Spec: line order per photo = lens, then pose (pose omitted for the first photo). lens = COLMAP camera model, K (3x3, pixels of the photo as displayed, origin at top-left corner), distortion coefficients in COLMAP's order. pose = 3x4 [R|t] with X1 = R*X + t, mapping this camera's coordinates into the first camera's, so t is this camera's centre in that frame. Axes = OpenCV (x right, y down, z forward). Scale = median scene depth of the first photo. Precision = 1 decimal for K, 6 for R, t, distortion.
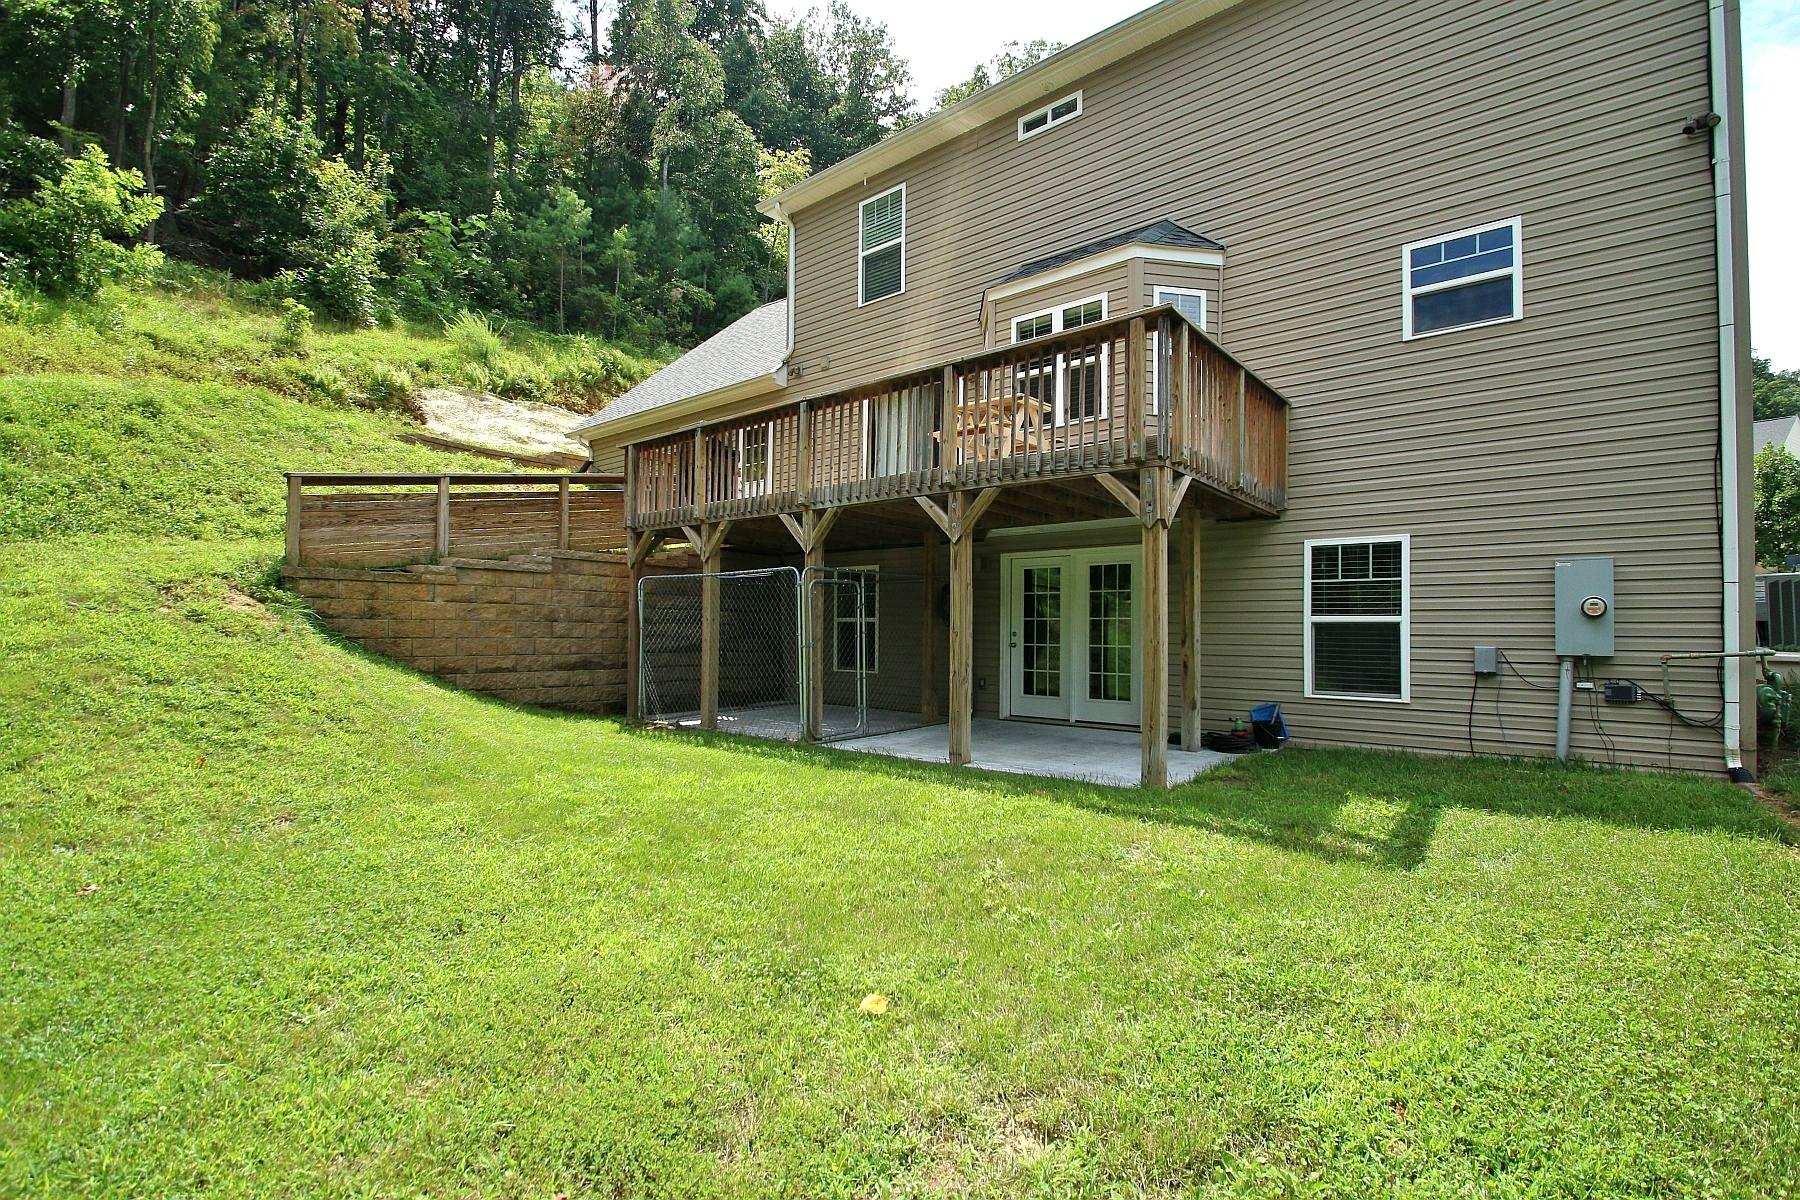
lens RADIAL K [[844.1, 0, 900.0], [0, 844.1, 600.0], [0, 0, 1]] dist [0.019034, -0.017663]
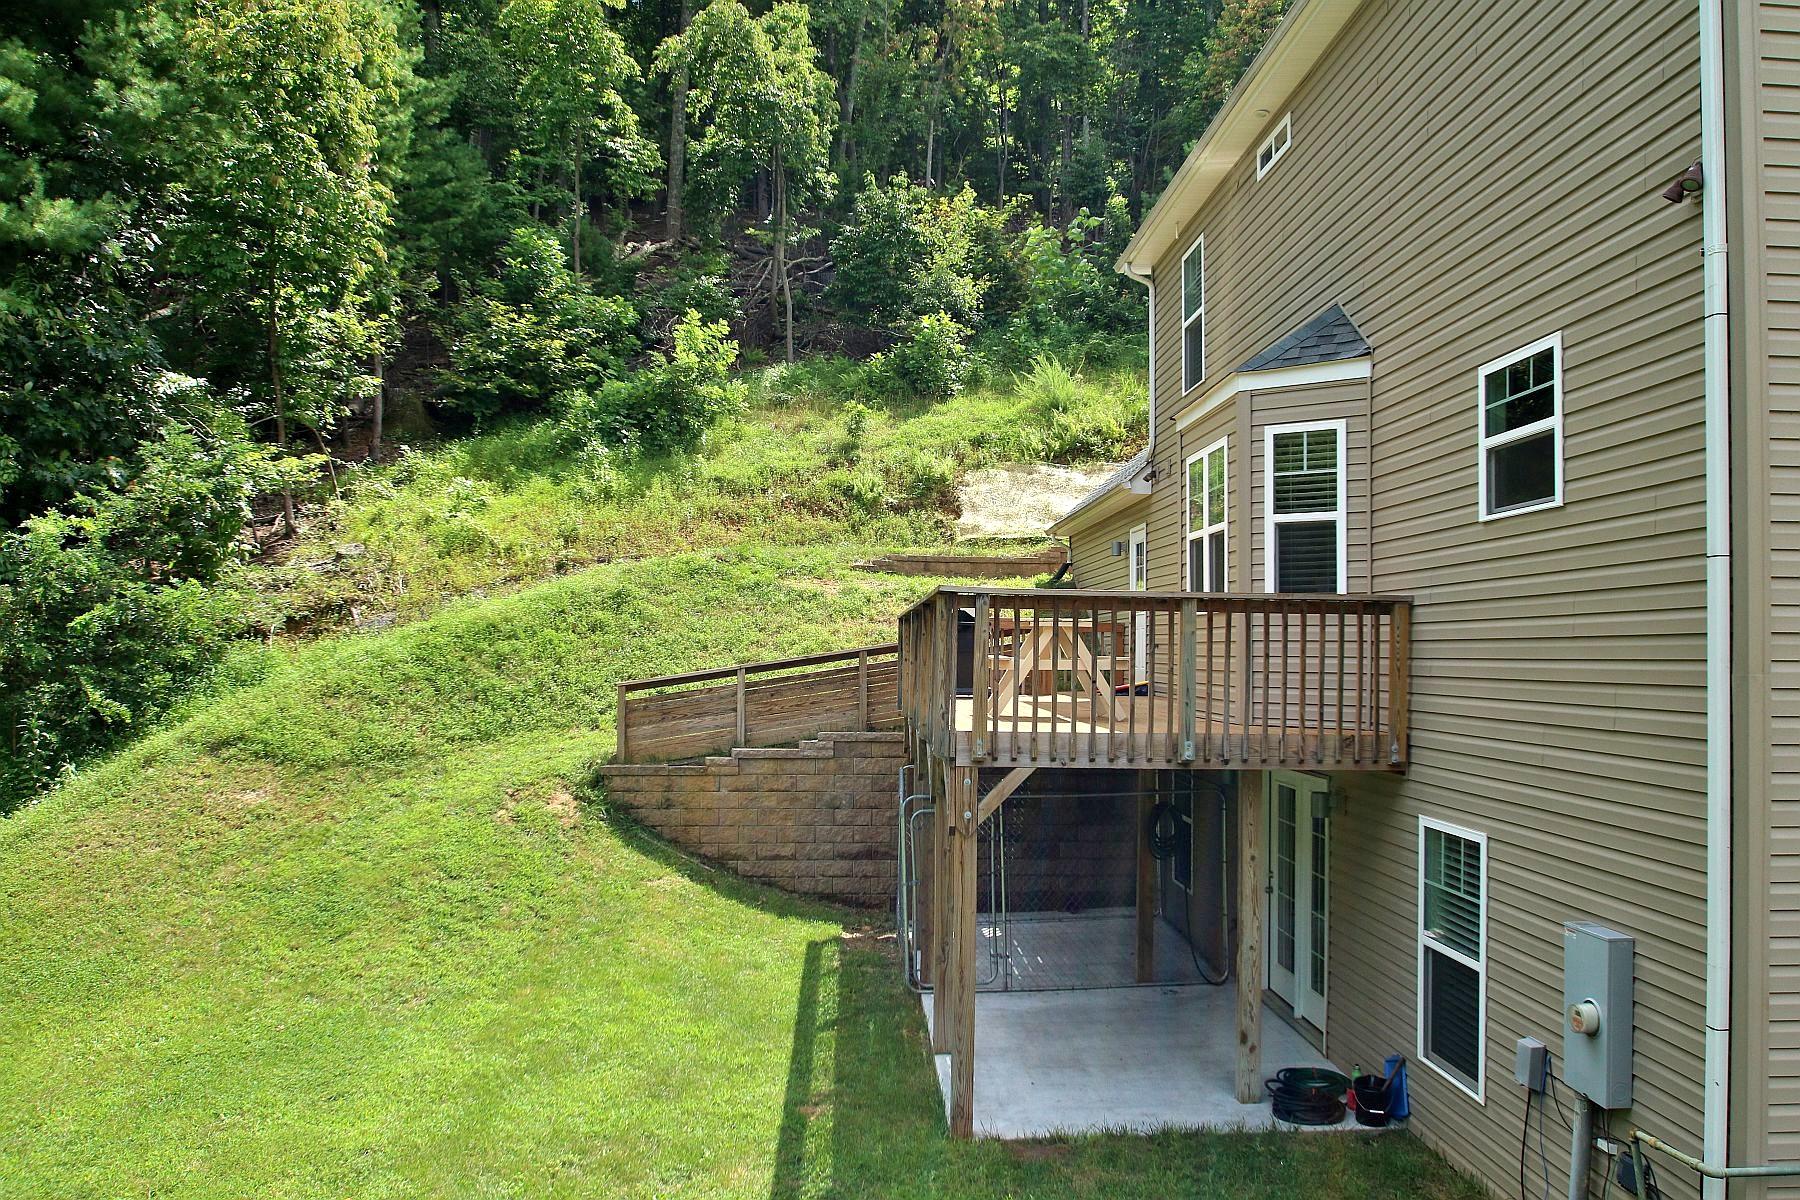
lens RADIAL K [[1325.2, 0, 900.0], [0, 1325.2, 600.0], [0, 0, 1]] dist [-0.047547, 0.008546]
pose [[0.682623, -0.034117, -0.729974, 0.788954], [0.029226, 0.999385, -0.019379, -0.189821], [0.730186, -0.008105, 0.683201, 0.021833]]
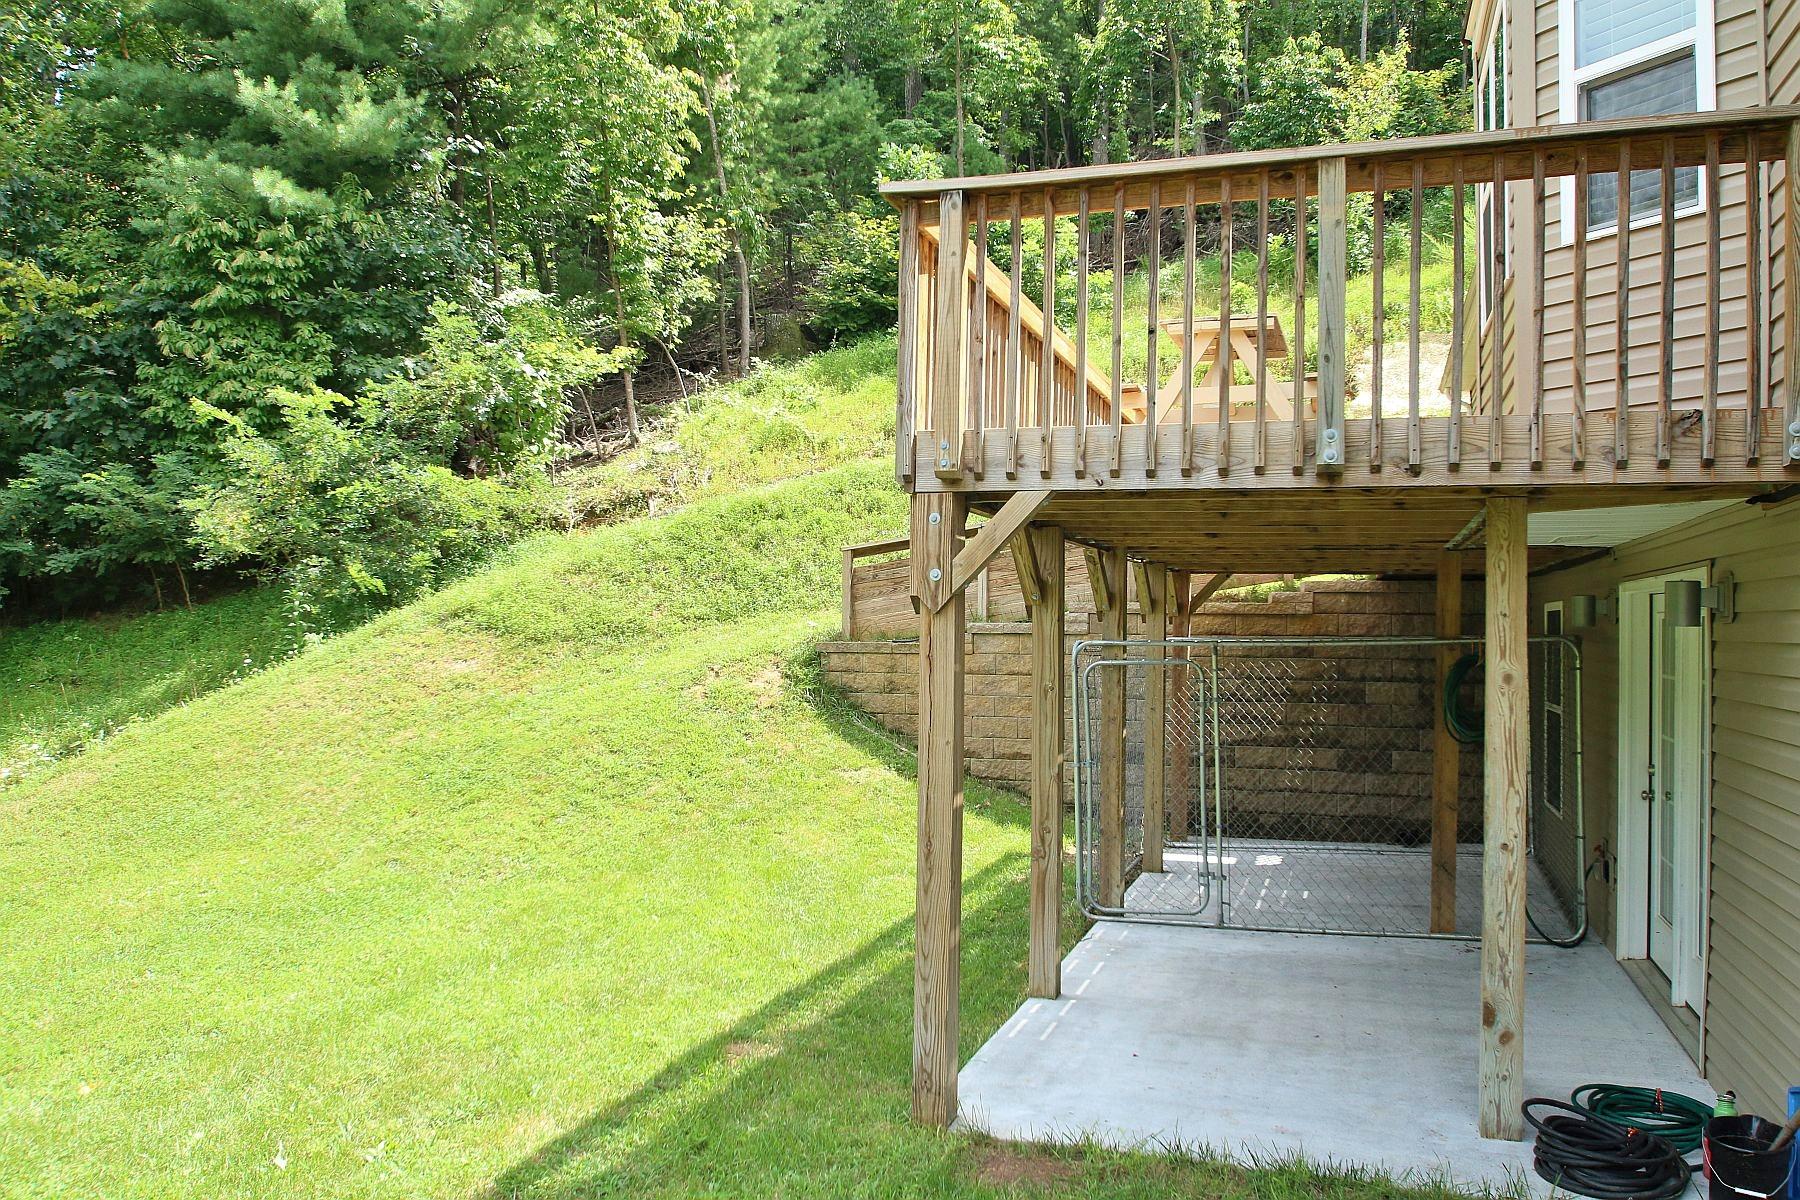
lens RADIAL K [[1284.4, 0, 900.0], [0, 1284.4, 600.0], [0, 0, 1]] dist [-0.043152, 0.000496]
pose [[0.364771, -0.025131, -0.930758, 0.639953], [0.031345, 0.999401, -0.014700, -0.053816], [0.930570, -0.023813, 0.365340, 0.435584]]
